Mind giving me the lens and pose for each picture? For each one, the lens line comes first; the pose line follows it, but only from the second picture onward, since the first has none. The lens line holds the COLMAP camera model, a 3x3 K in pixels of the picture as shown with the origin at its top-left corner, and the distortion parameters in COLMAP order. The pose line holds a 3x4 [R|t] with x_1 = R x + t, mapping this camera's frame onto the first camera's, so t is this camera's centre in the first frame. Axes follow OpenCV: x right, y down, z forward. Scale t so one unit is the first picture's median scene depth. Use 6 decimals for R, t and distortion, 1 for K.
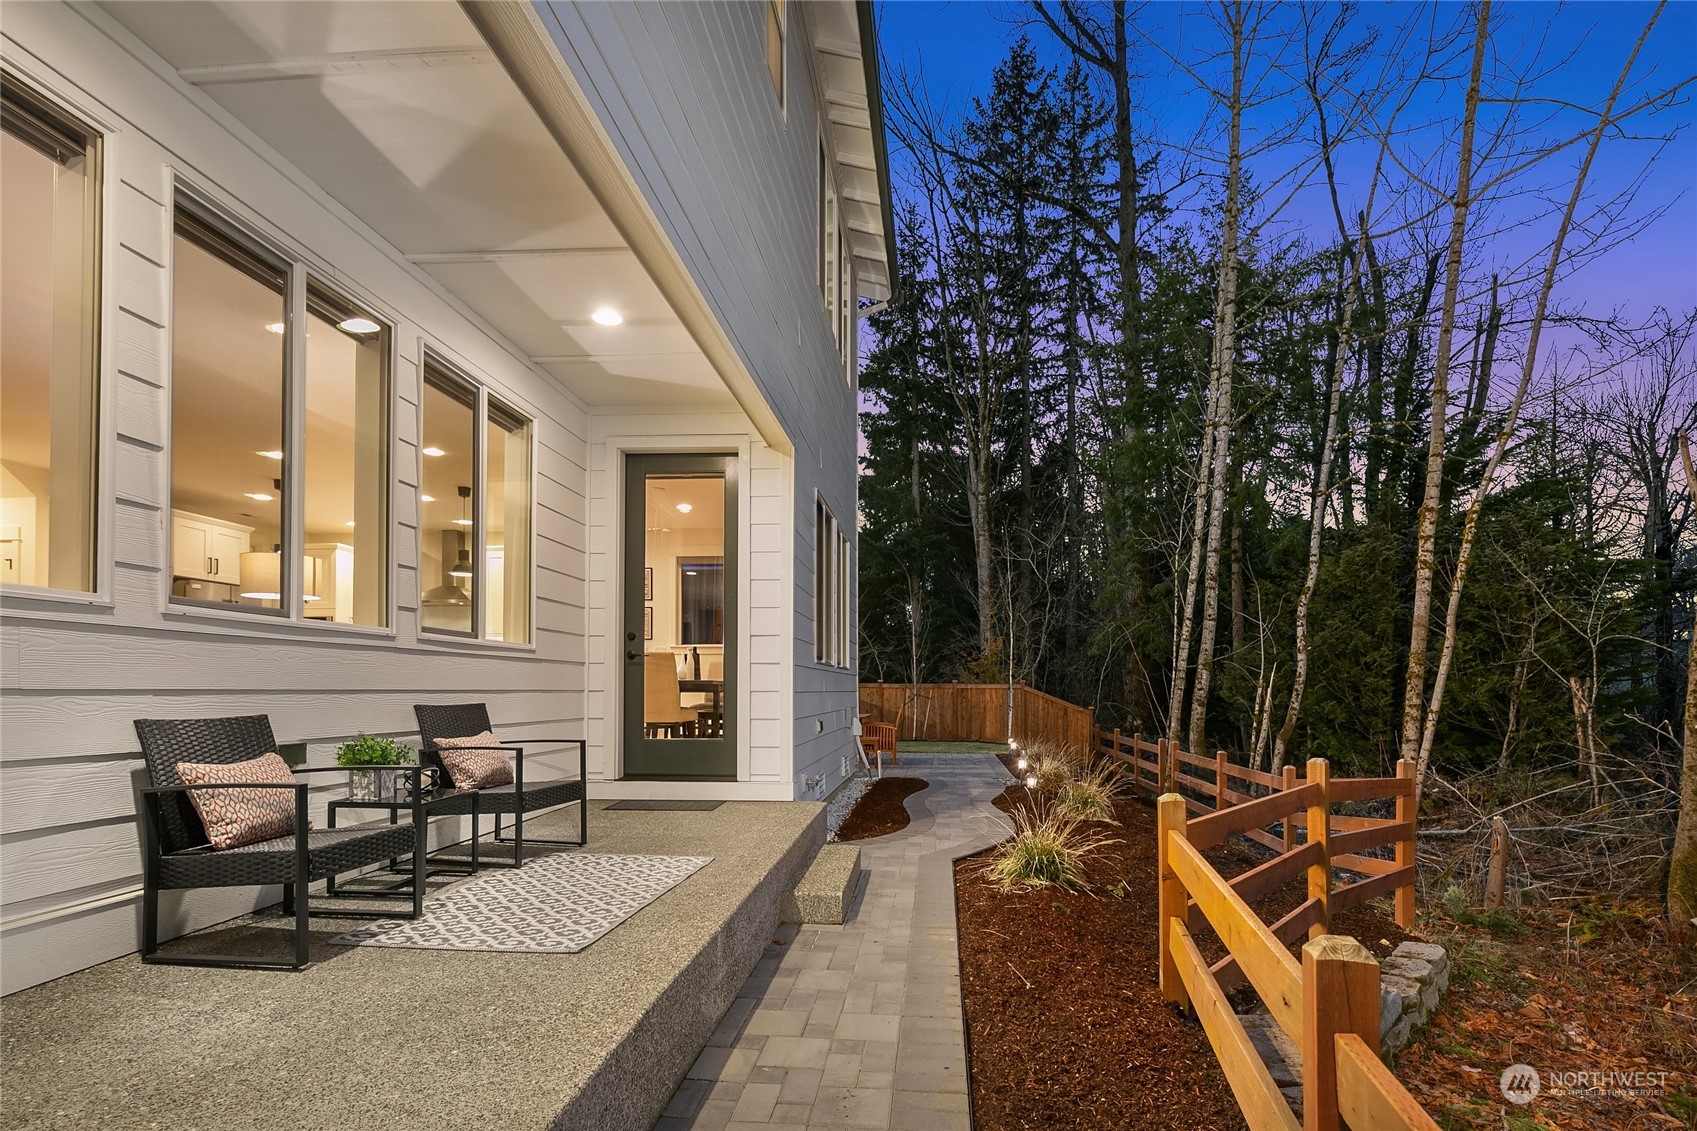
lens RADIAL K [[832.8, 0, 853.9], [0, 832.8, 682.4], [0, 0, 1]] dist [0.001733, 0.000294]
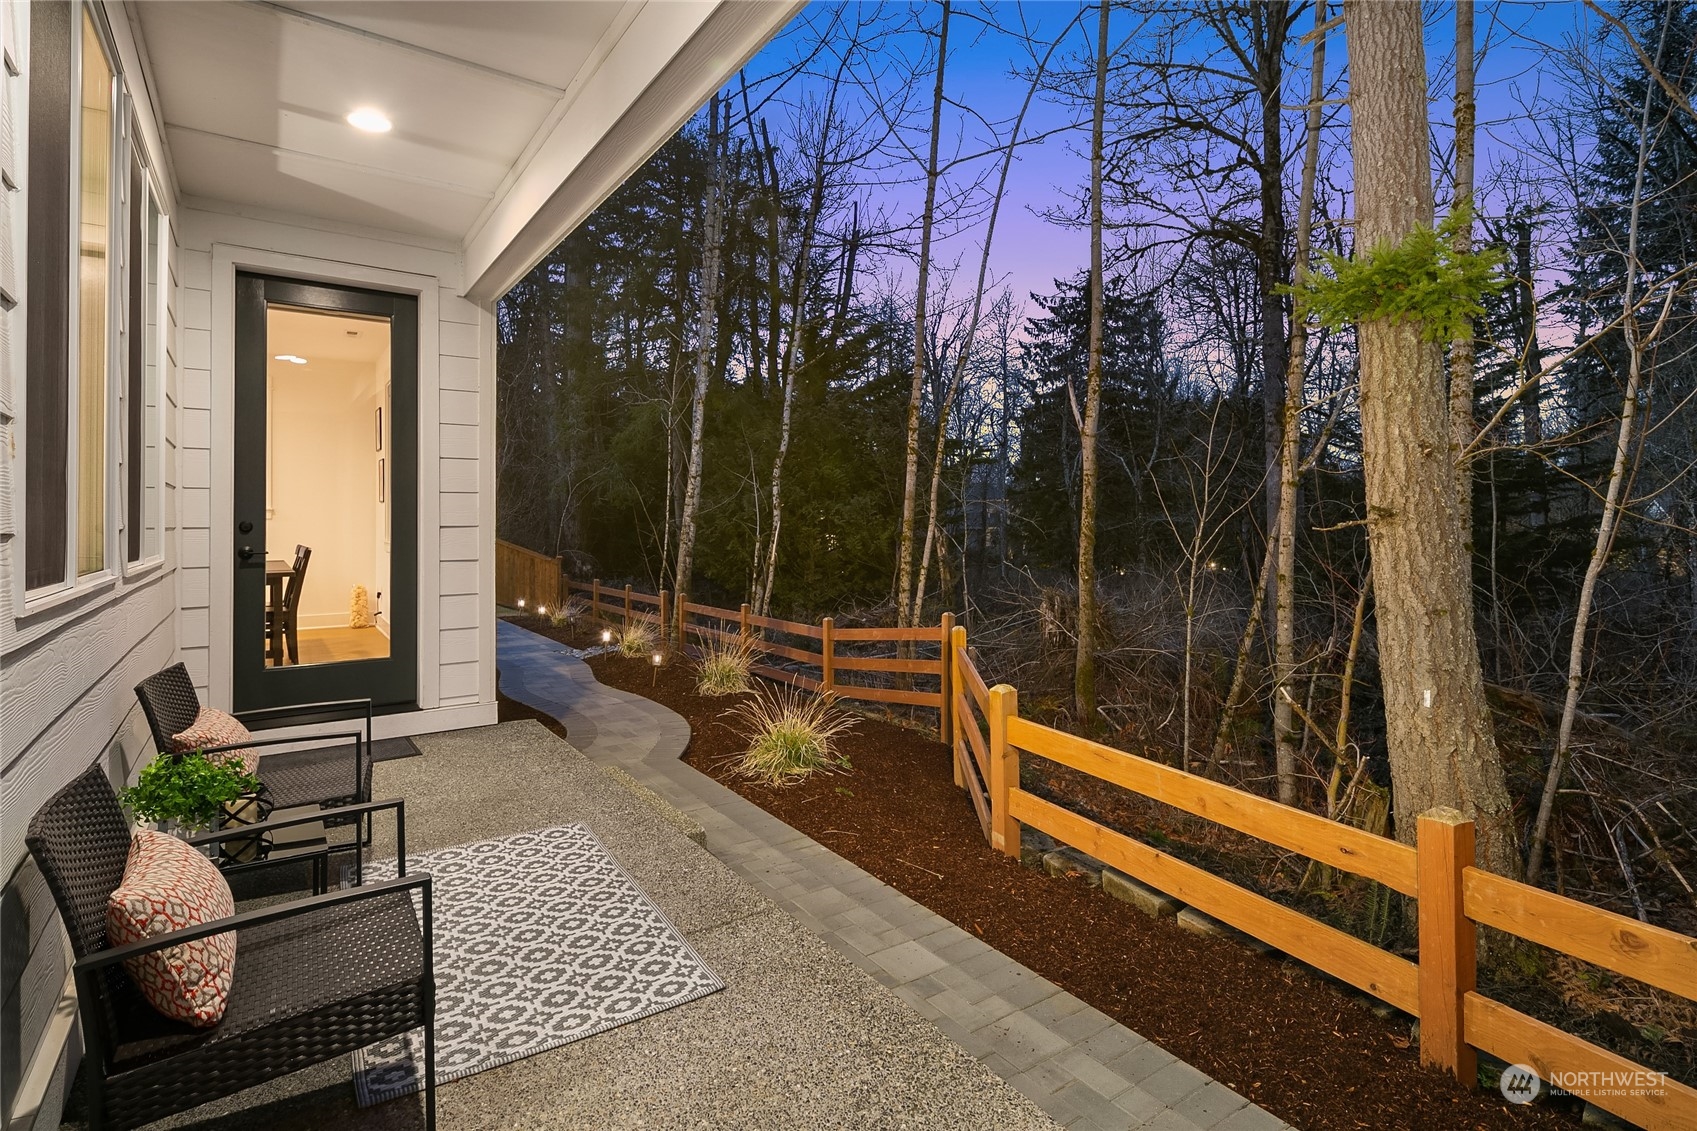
lens RADIAL K [[847.3, 0, 848.1], [0, 847.3, 515.3], [0, 0, 1]] dist [-0.001216, -0.000276]
pose [[0.771796, 0.002415, 0.635865, -0.207008], [-0.000915, 0.999996, -0.002687, -0.039476], [-0.635869, 0.001492, 0.771795, 0.069846]]
